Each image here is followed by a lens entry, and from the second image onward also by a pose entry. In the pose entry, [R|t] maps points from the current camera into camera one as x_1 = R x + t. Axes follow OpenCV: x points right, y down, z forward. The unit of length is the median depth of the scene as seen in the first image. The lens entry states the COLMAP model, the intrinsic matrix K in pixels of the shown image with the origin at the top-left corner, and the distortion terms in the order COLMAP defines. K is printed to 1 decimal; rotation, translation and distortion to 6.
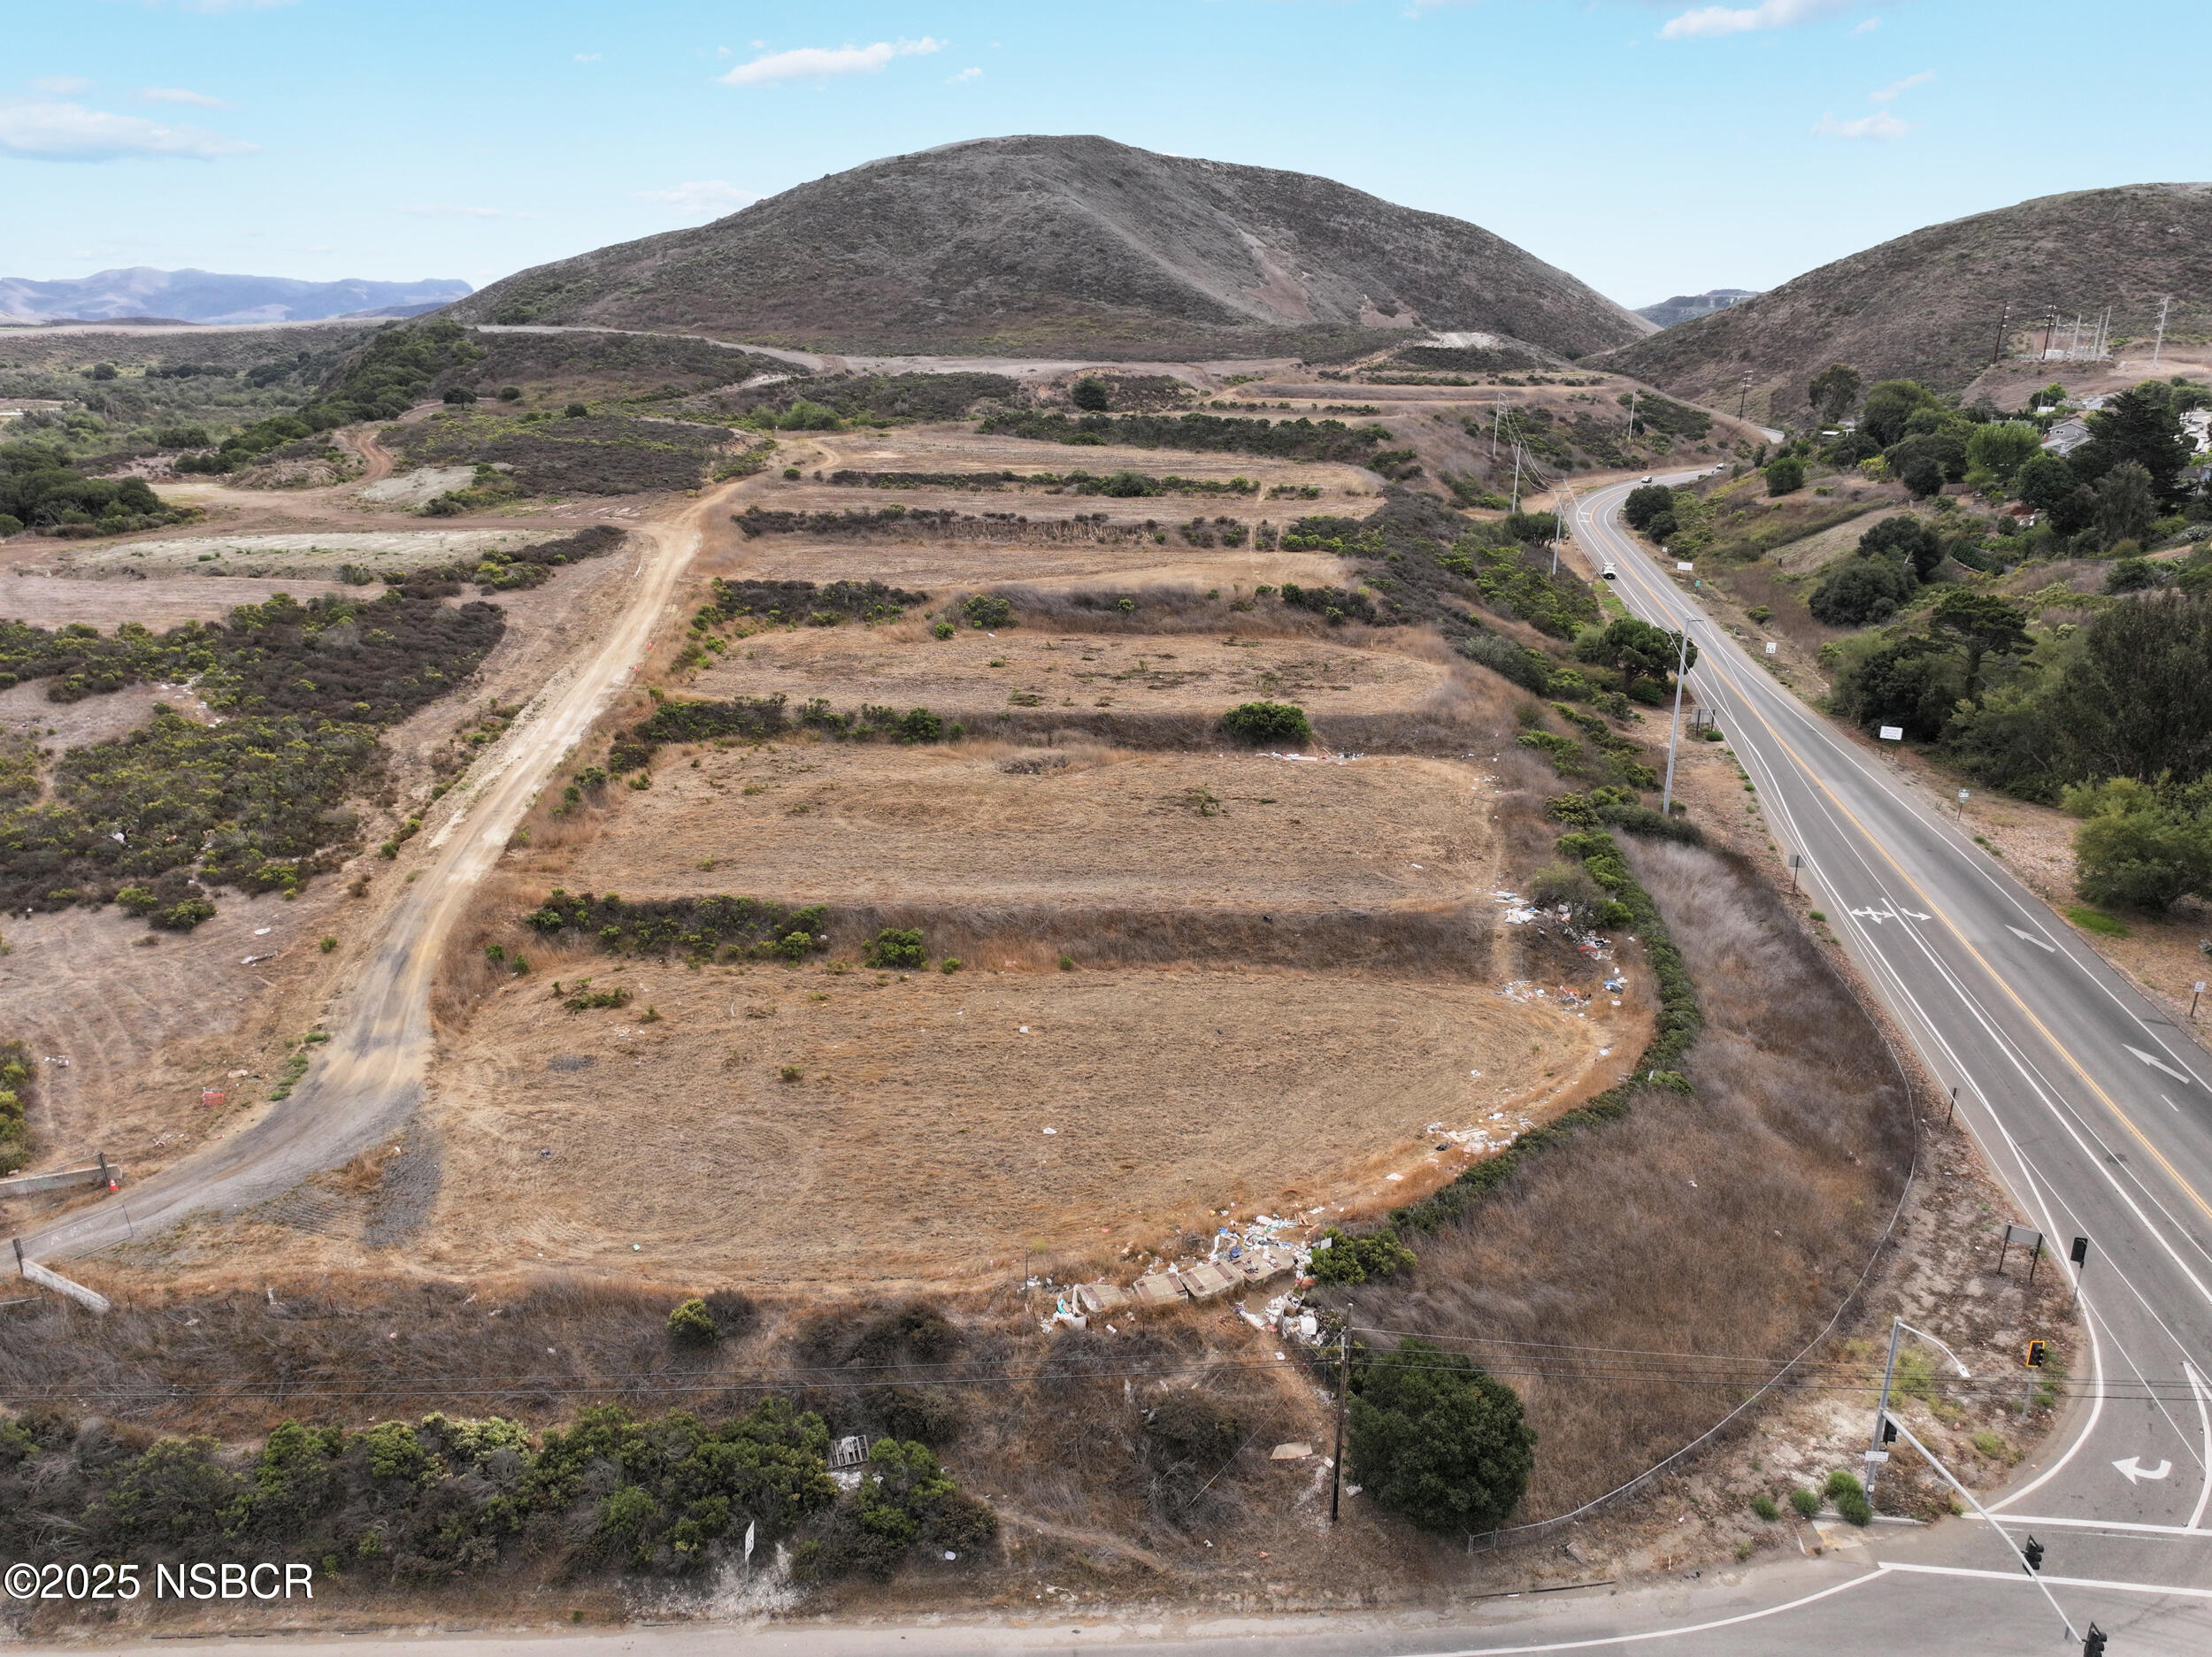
lens RADIAL K [[1550.1, 0, 1114.1], [0, 1550.1, 823.6], [0, 0, 1]] dist [-0.003716, 0.018977]
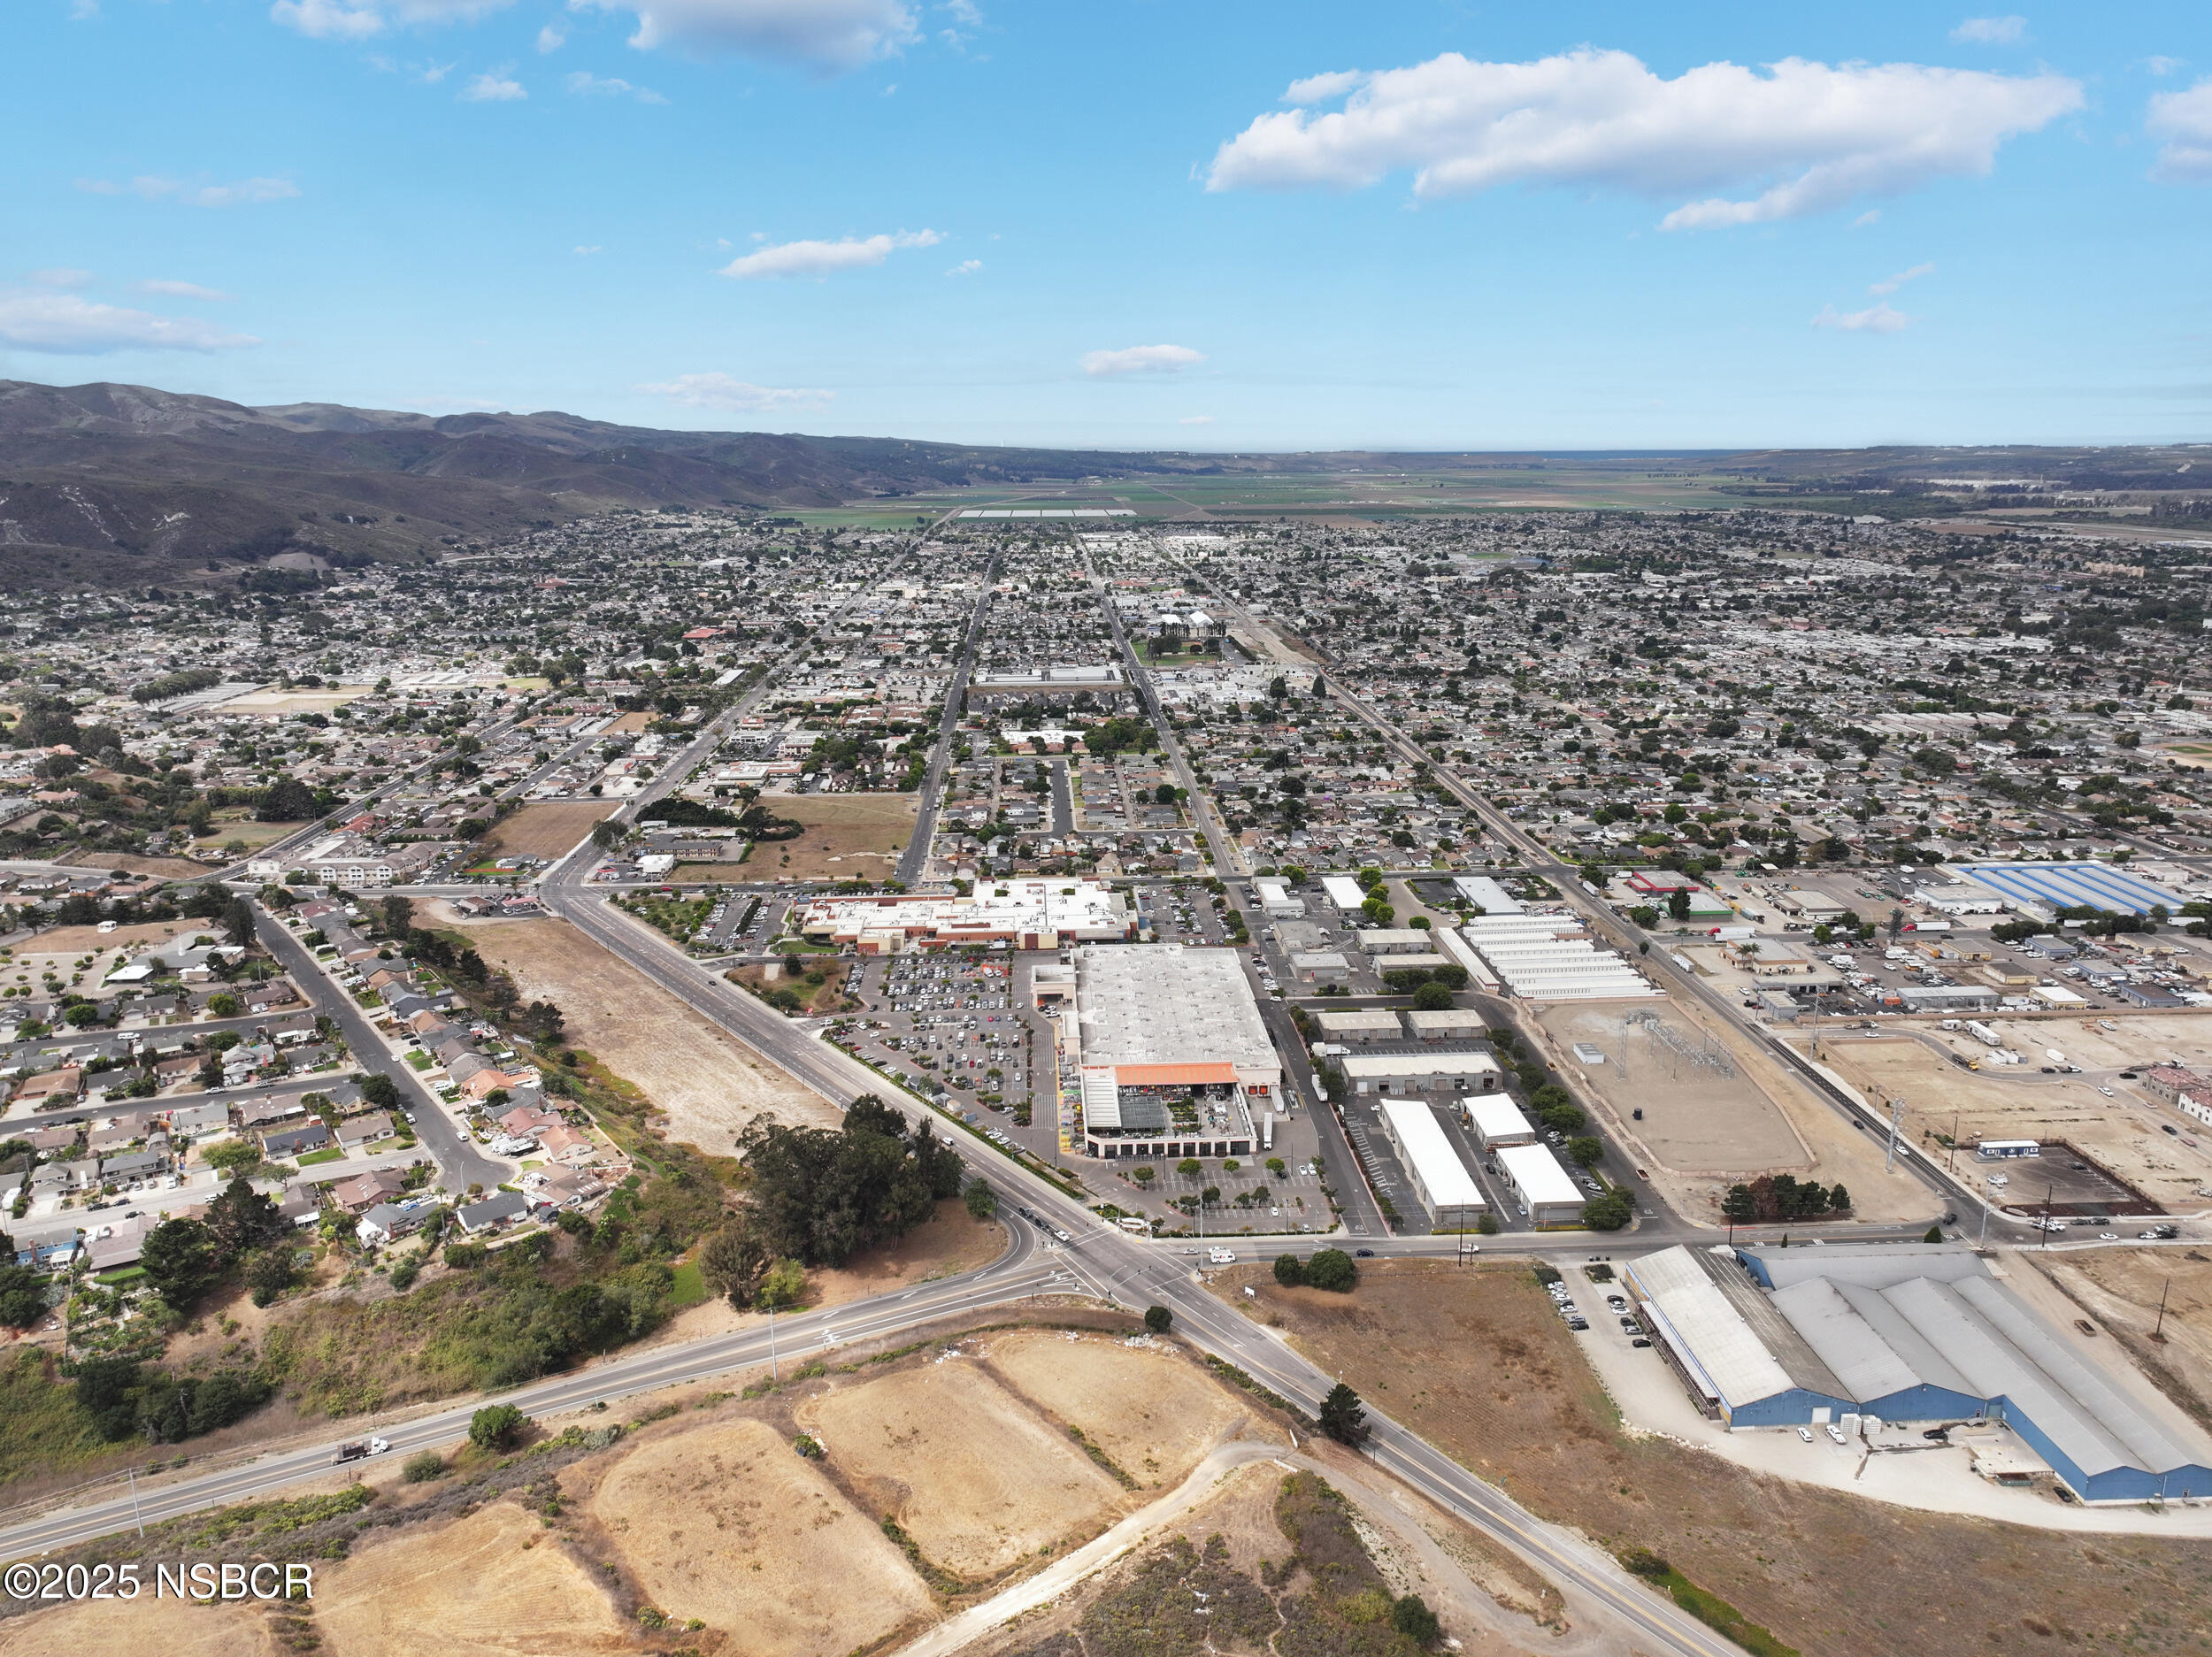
lens RADIAL K [[1550.1, 0, 1110.5], [0, 1550.1, 818.0], [0, 0, 1]] dist [-0.003716, 0.018977]
pose [[-0.617750, -0.194794, 0.761867, -1.050634], [0.227889, 0.882913, 0.410524, -1.042847], [-0.752630, 0.427223, -0.501028, 0.863948]]
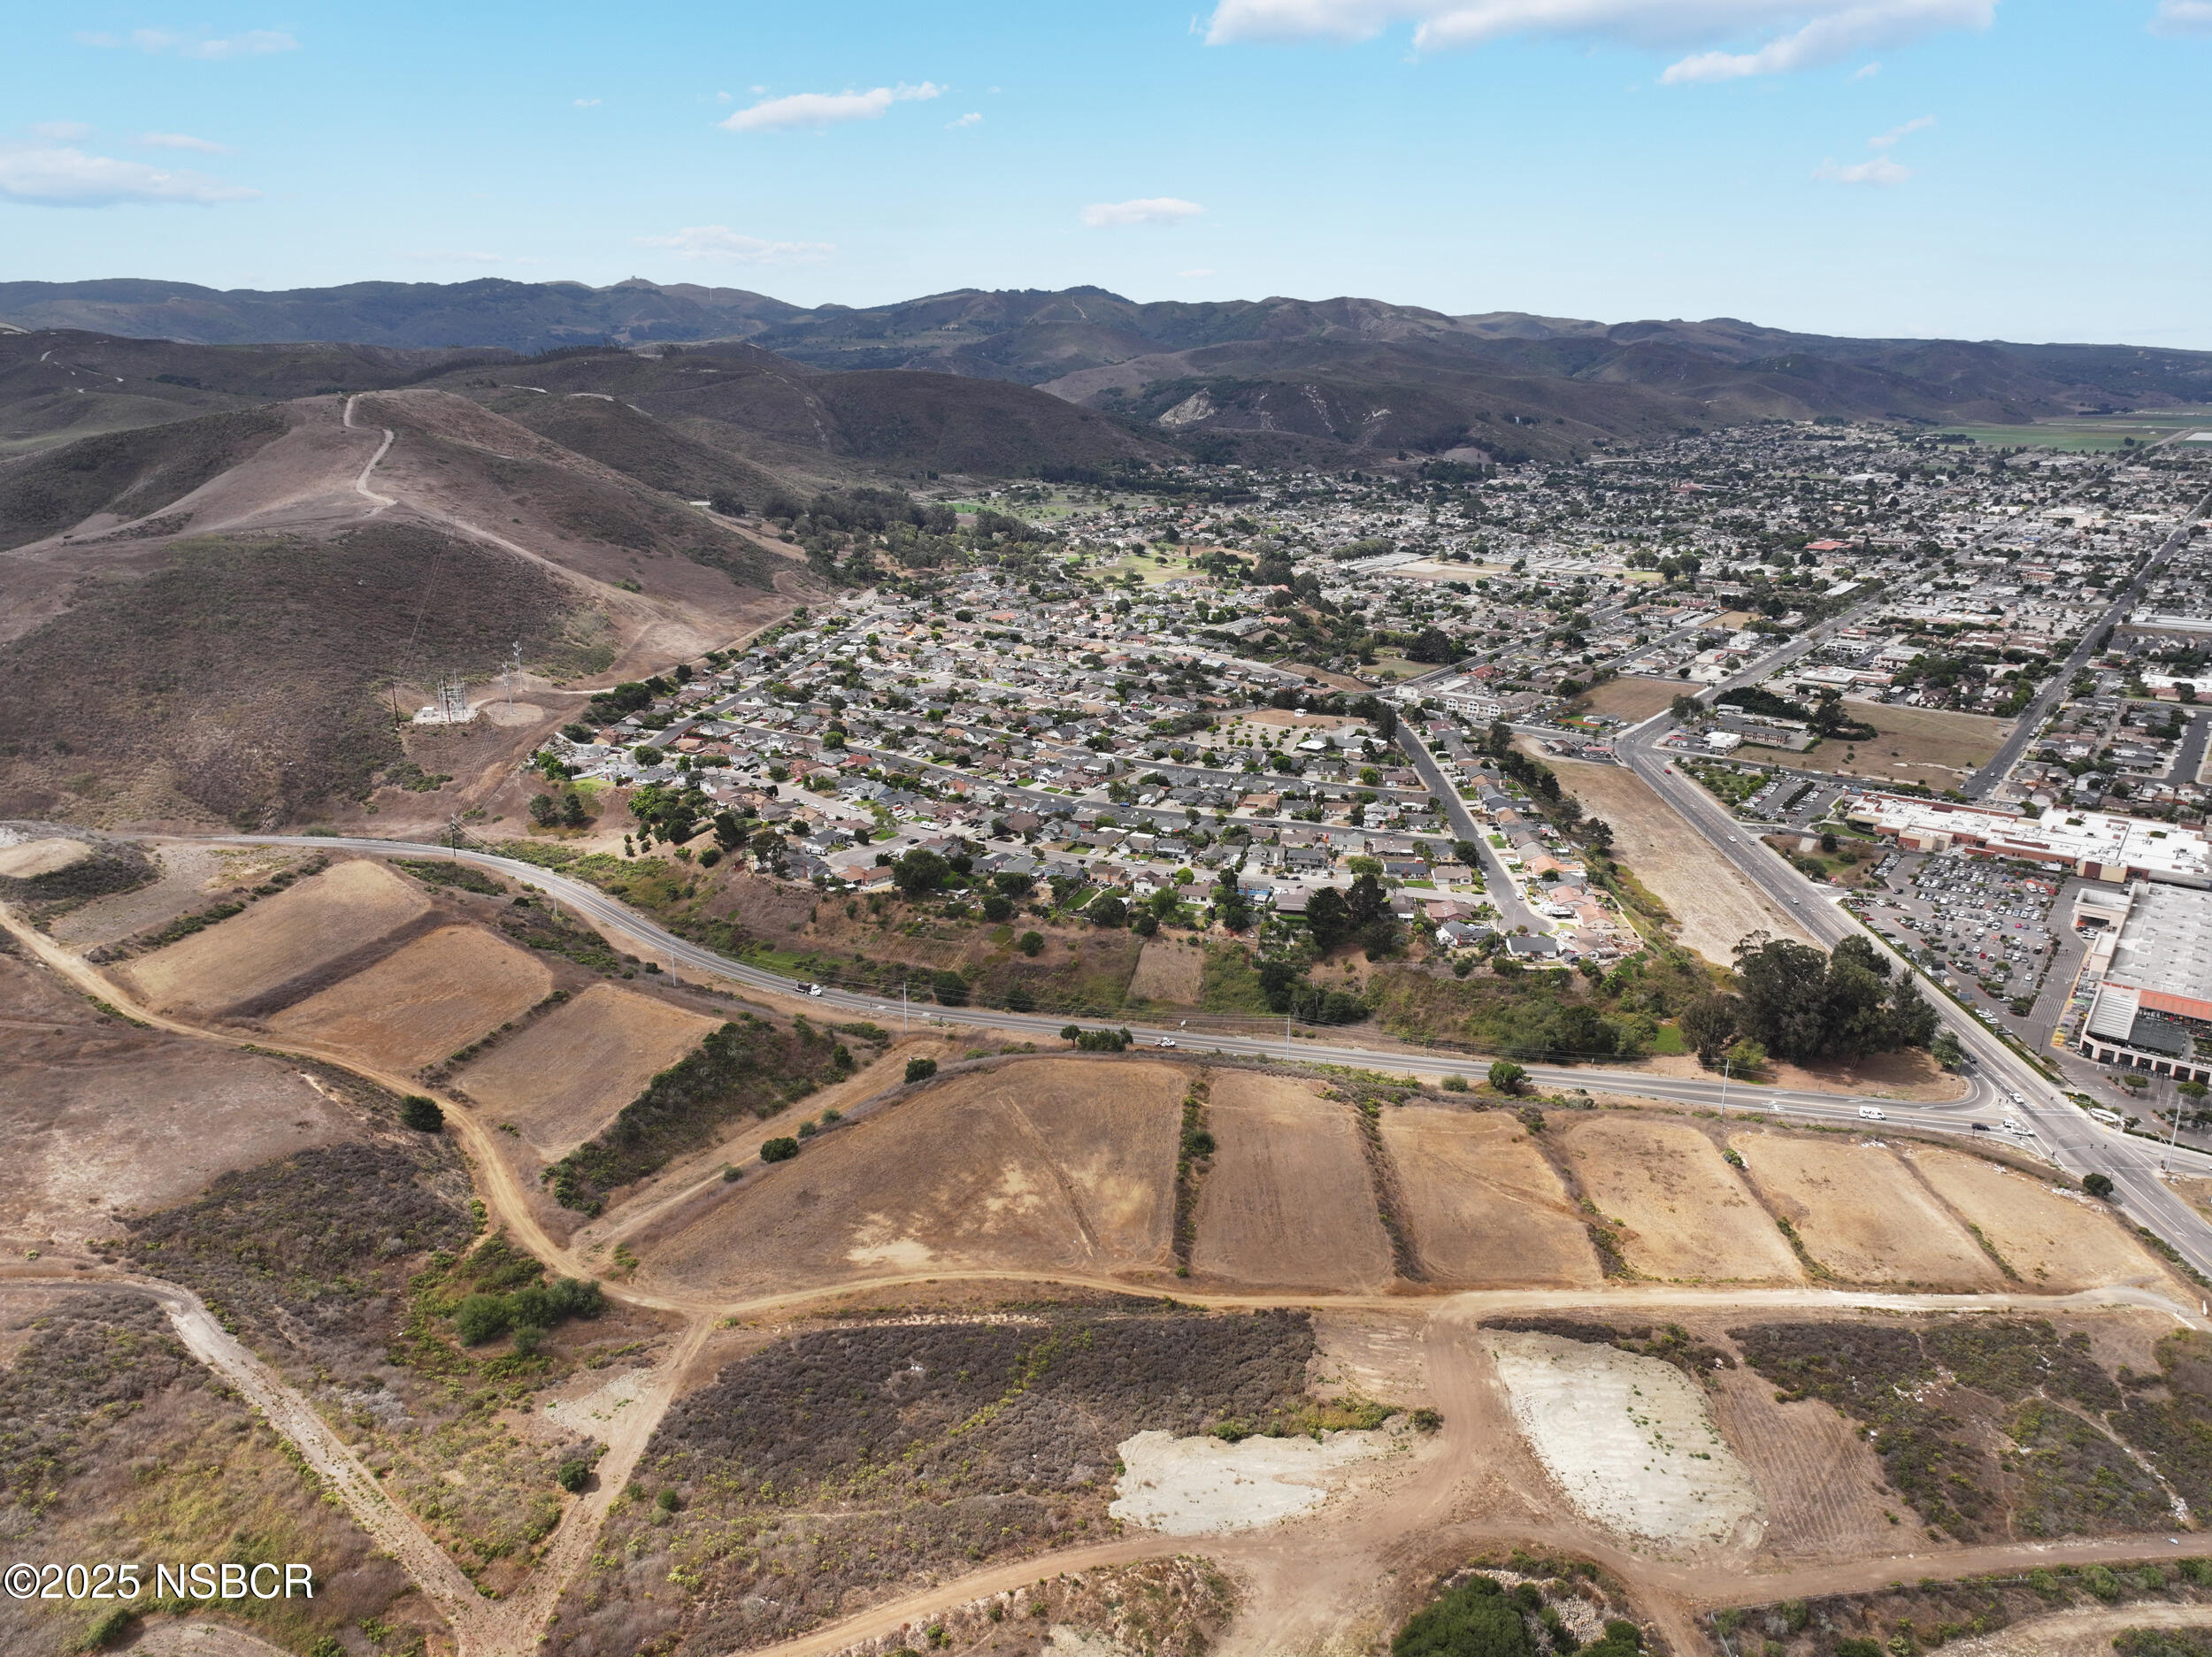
lens RADIAL K [[1550.1, 0, 1118.8], [0, 1550.1, 817.4], [0, 0, 1]] dist [-0.003716, 0.018977]
pose [[0.026185, -0.300005, 0.953578, -1.503686], [0.292146, 0.914557, 0.279706, -1.080593], [-0.956015, 0.271260, 0.111593, 0.975071]]
